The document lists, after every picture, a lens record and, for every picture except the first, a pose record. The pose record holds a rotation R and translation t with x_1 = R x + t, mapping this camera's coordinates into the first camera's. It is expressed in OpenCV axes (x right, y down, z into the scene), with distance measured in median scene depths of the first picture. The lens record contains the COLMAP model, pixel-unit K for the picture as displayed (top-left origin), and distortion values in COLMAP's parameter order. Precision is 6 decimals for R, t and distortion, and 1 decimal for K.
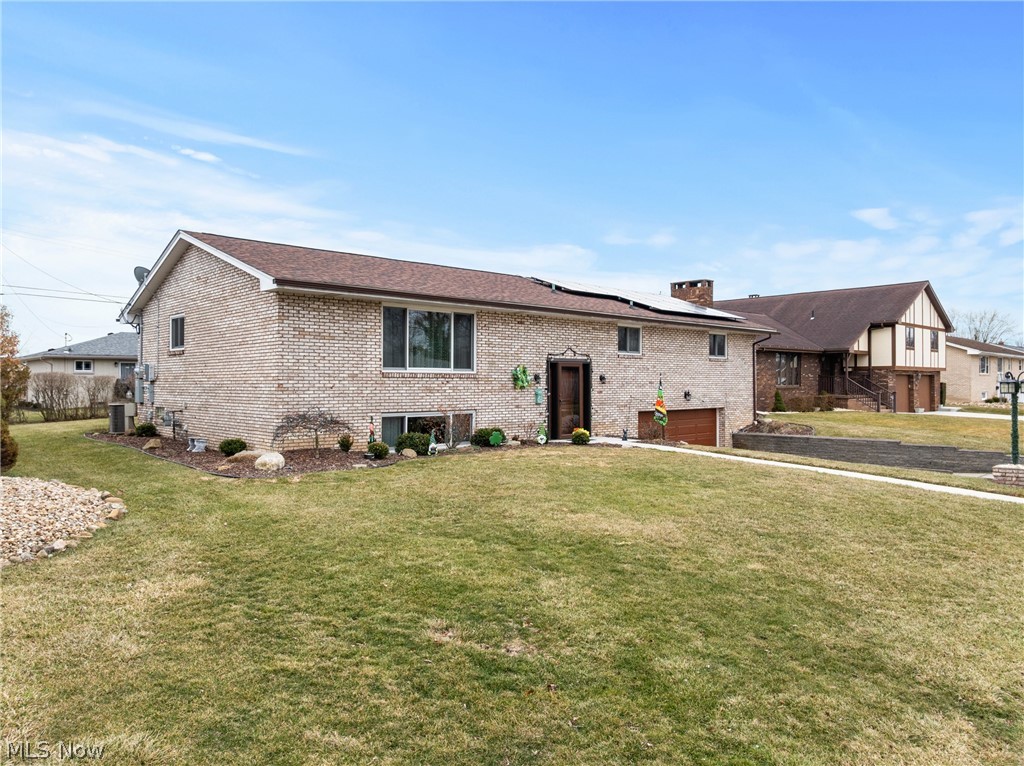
lens RADIAL K [[736.9, 0, 509.5], [0, 736.9, 380.3], [0, 0, 1]] dist [-0.038530, -0.010748]
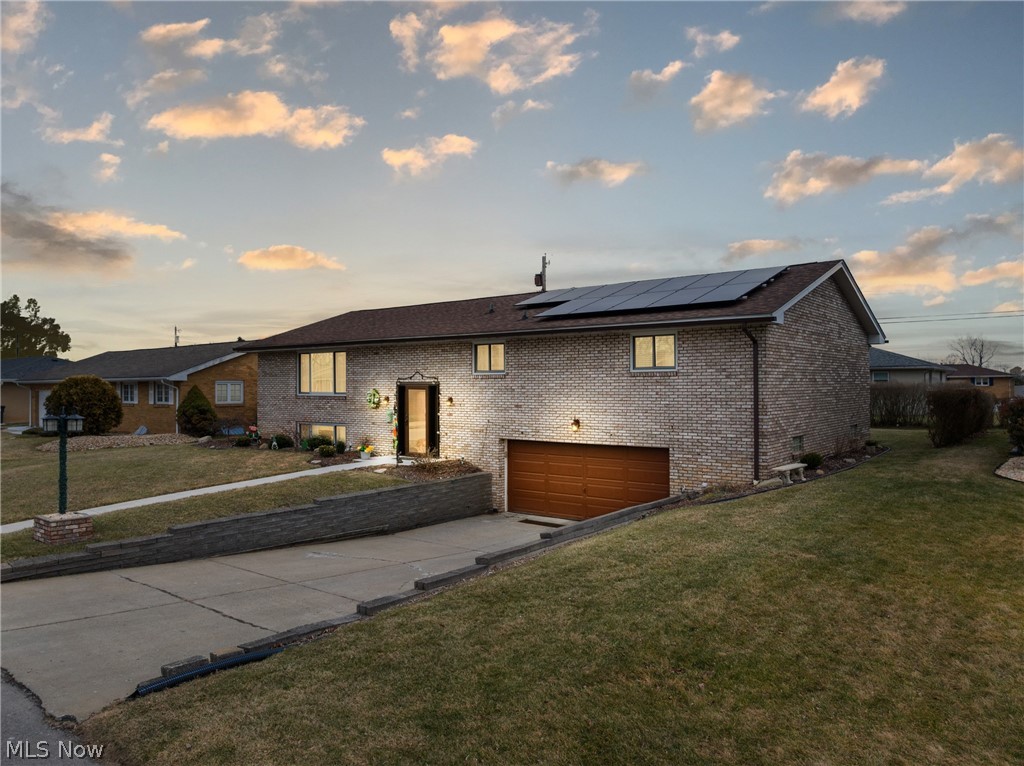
lens RADIAL K [[736.9, 0, 508.5], [0, 736.9, 380.9], [0, 0, 1]] dist [-0.038530, -0.010748]
pose [[0.136048, -0.007525, -0.990674, 1.198615], [0.006900, 0.999954, -0.006648, -0.023748], [0.990678, -0.005931, 0.136093, 1.023023]]
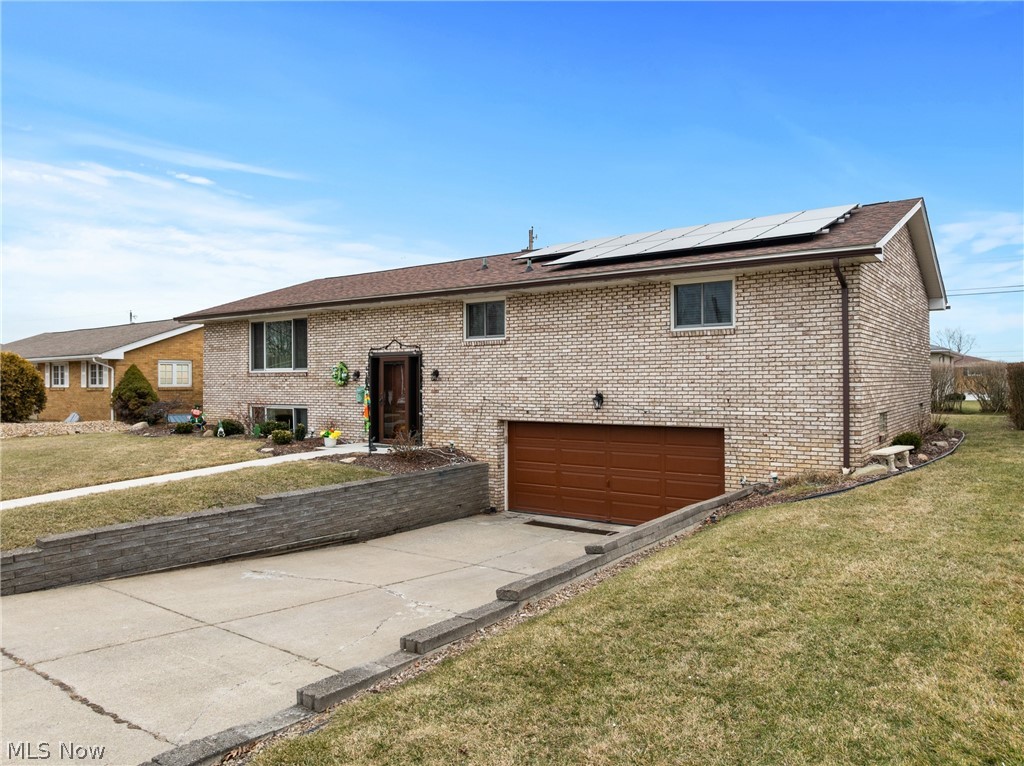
lens RADIAL K [[736.9, 0, 509.8], [0, 736.9, 381.5], [0, 0, 1]] dist [-0.038530, -0.010748]
pose [[0.173979, -0.001230, -0.984749, 0.995703], [0.007415, 0.999973, 0.000061, 0.006478], [0.984721, -0.007312, 0.173984, 1.019862]]
